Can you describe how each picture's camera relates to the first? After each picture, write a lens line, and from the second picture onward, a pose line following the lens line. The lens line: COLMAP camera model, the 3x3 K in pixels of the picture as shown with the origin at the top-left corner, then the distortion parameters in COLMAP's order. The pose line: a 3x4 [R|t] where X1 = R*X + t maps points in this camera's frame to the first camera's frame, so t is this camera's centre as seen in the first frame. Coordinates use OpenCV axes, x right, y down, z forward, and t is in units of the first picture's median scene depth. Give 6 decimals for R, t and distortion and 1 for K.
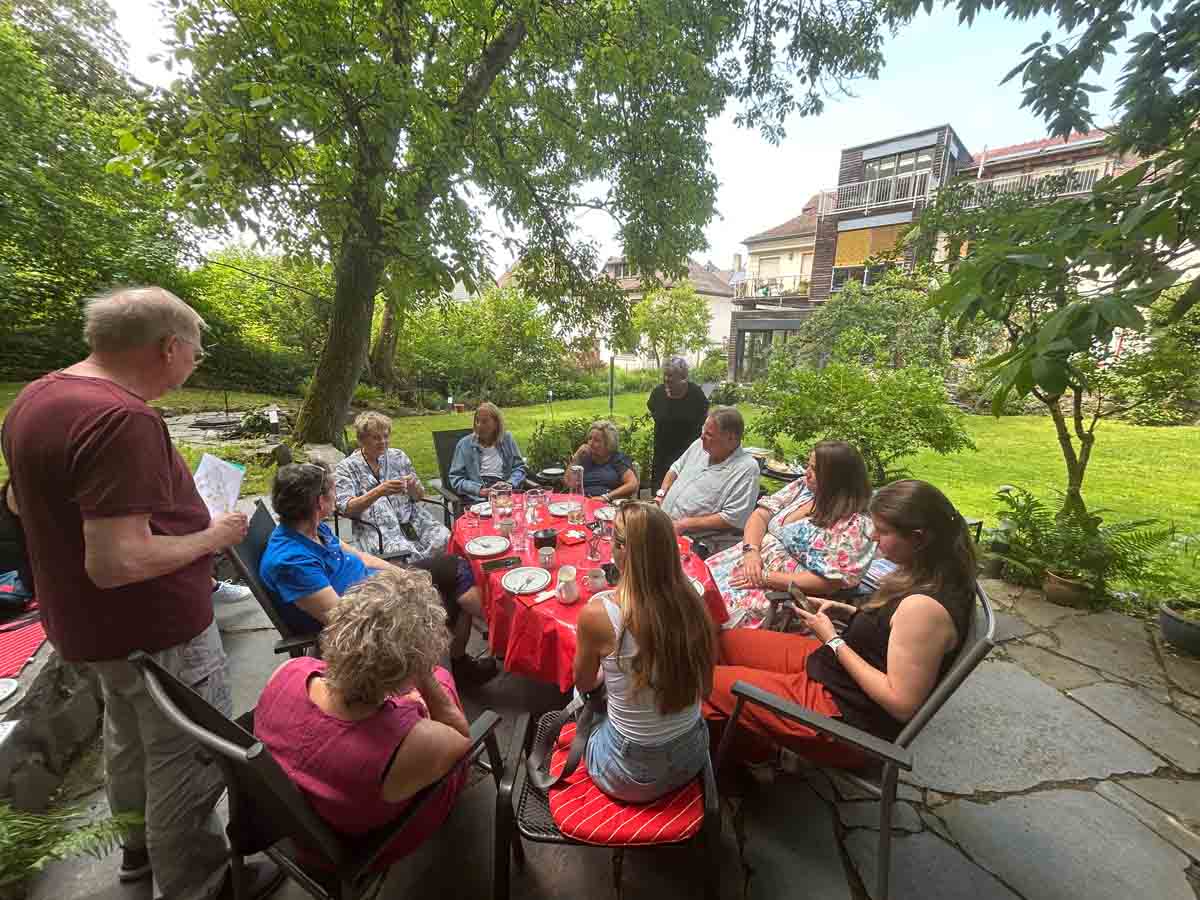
lens RADIAL K [[485.6, 0, 600.0], [0, 485.6, 450.0], [0, 0, 1]] dist [0.002144, 0.000017]
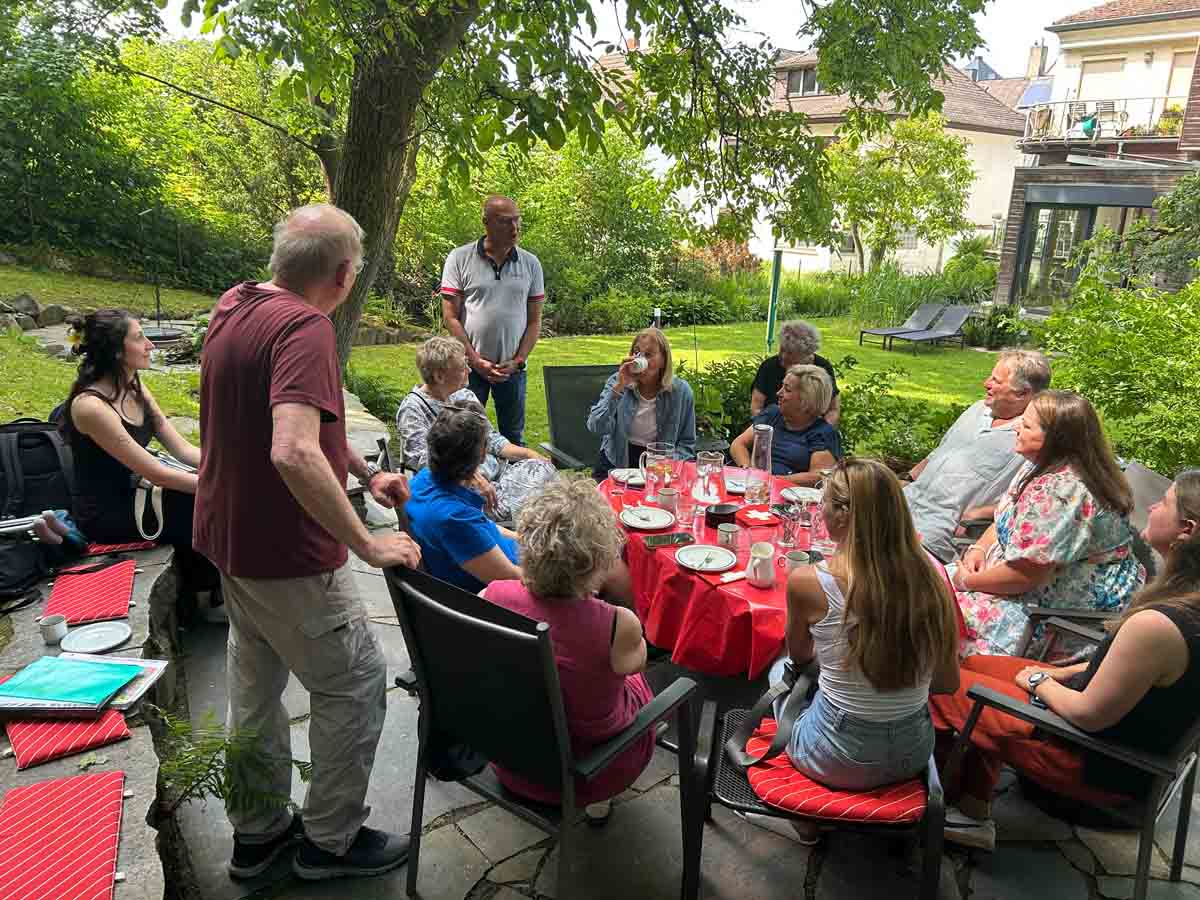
lens RADIAL K [[902.2, 0, 601.9], [0, 902.2, 464.6], [0, 0, 1]] dist [0.042565, -0.056668]
pose [[0.988056, 0.068100, -0.138231, -0.020820], [-0.060899, 0.996590, 0.055674, 0.007123], [0.141551, -0.046591, 0.988834, -0.079438]]
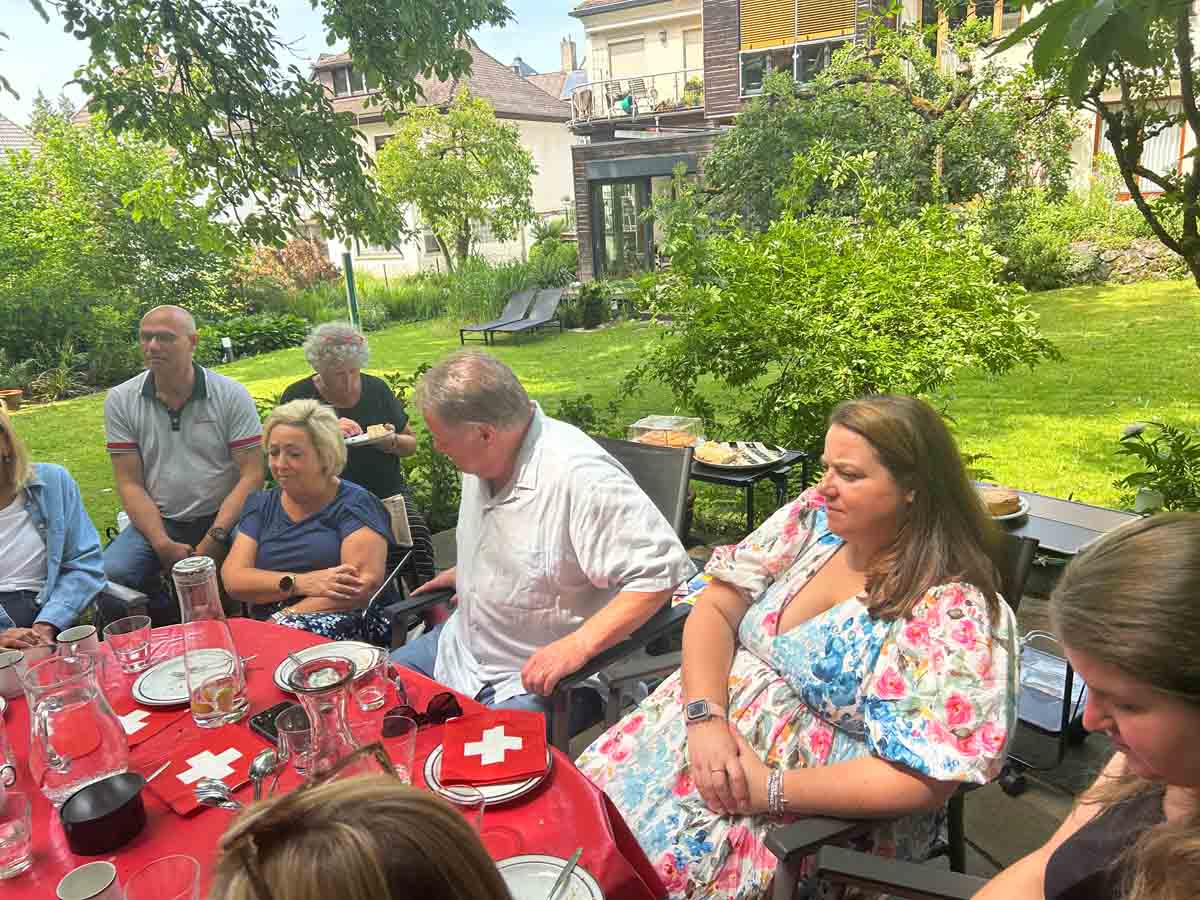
lens RADIAL K [[911.4, 0, 604.9], [0, 911.4, 464.4], [0, 0, 1]] dist [0.103248, -0.156174]
pose [[0.956525, -0.149160, 0.250622, 0.014223], [0.138199, 0.988531, 0.060884, -0.005905], [-0.256829, -0.023602, 0.966169, 0.057257]]
